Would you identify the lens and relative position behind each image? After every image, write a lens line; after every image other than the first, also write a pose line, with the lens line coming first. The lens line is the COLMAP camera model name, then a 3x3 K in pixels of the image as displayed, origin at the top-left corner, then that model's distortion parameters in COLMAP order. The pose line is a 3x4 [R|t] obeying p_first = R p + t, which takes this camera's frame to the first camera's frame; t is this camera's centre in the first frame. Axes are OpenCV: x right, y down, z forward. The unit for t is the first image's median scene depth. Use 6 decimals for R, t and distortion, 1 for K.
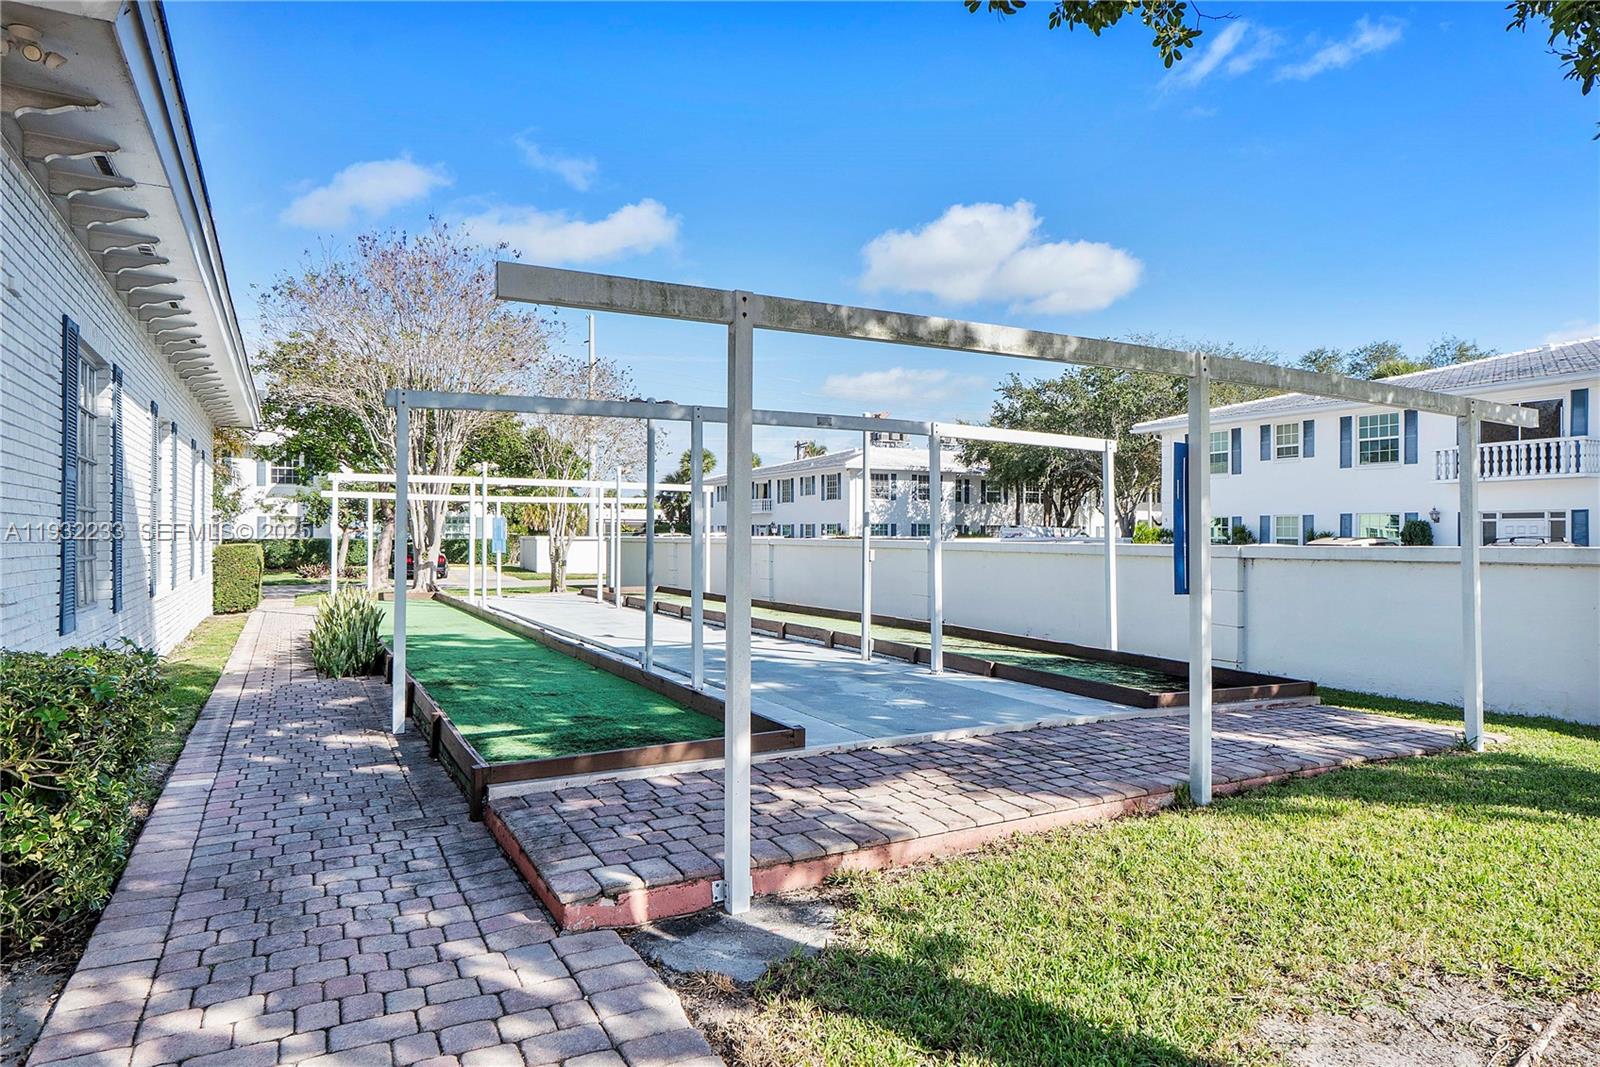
lens RADIAL K [[959.0, 0, 800.0], [0, 959.0, 533.5], [0, 0, 1]] dist [-0.000022, -0.000051]
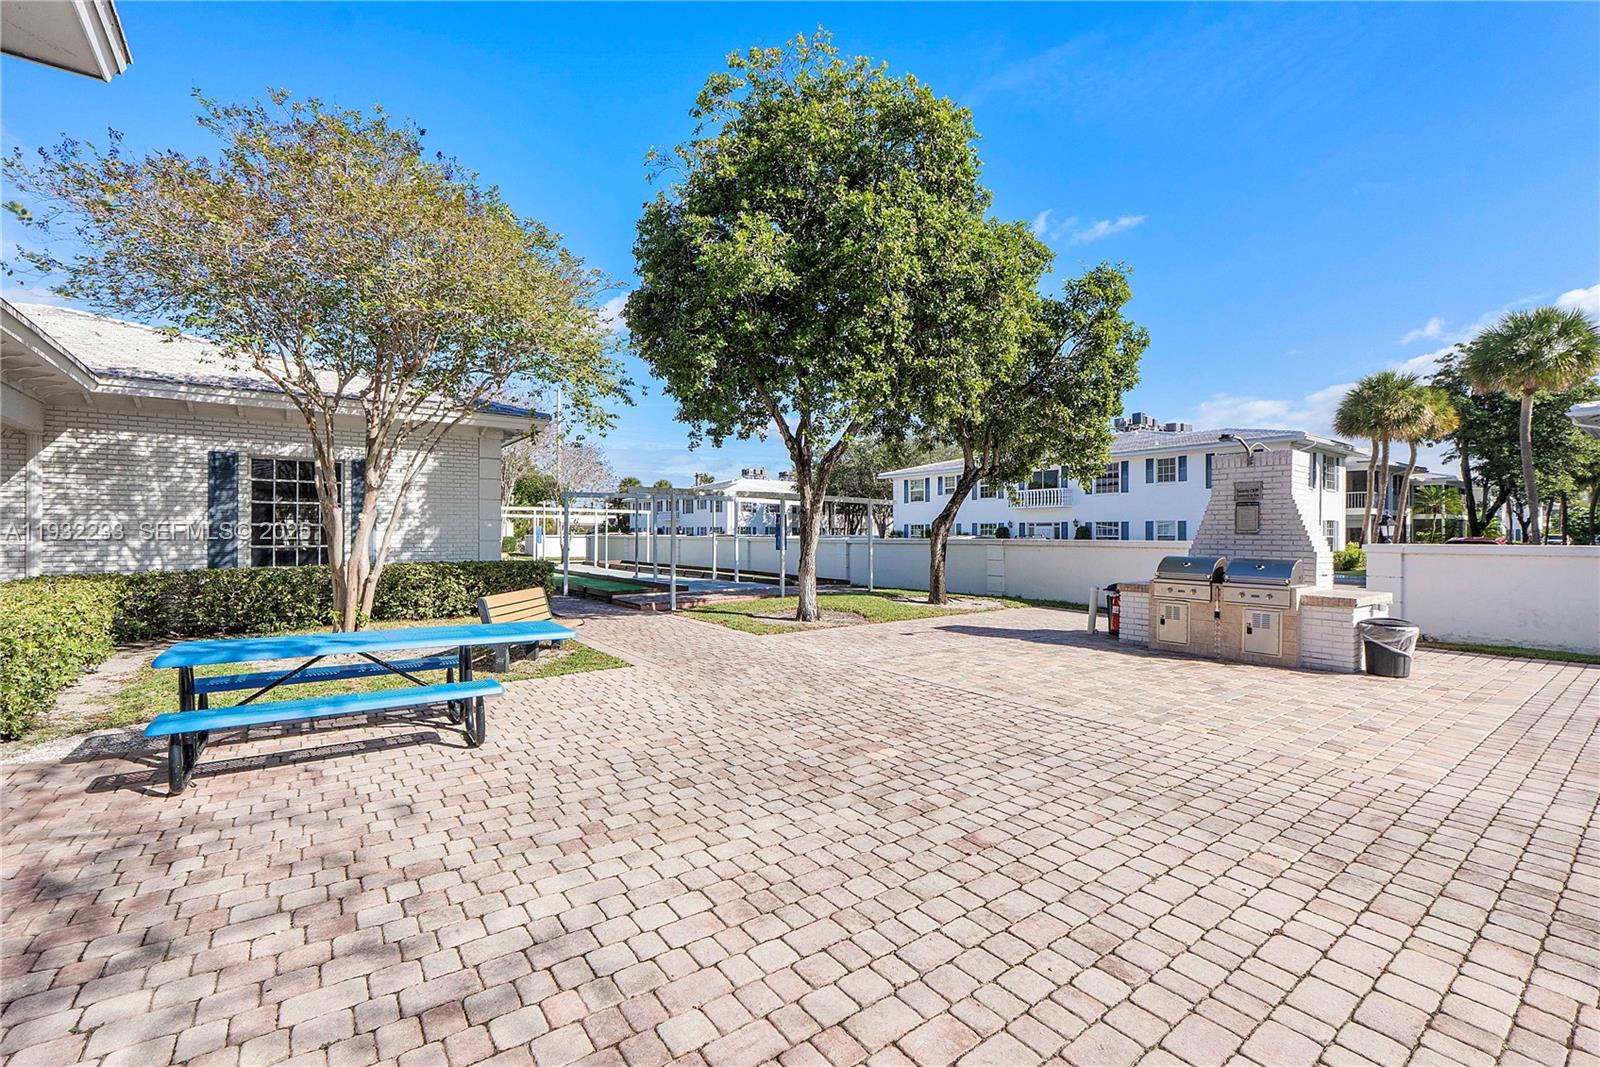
lens RADIAL K [[683.6, 0, 795.3], [0, 683.6, 534.1], [0, 0, 1]] dist [-0.001022, -0.000114]
pose [[0.990409, 0.000546, 0.138167, 0.010001], [-0.001014, 0.999994, 0.003319, -0.003036], [-0.138165, -0.003427, 0.990403, -0.342746]]
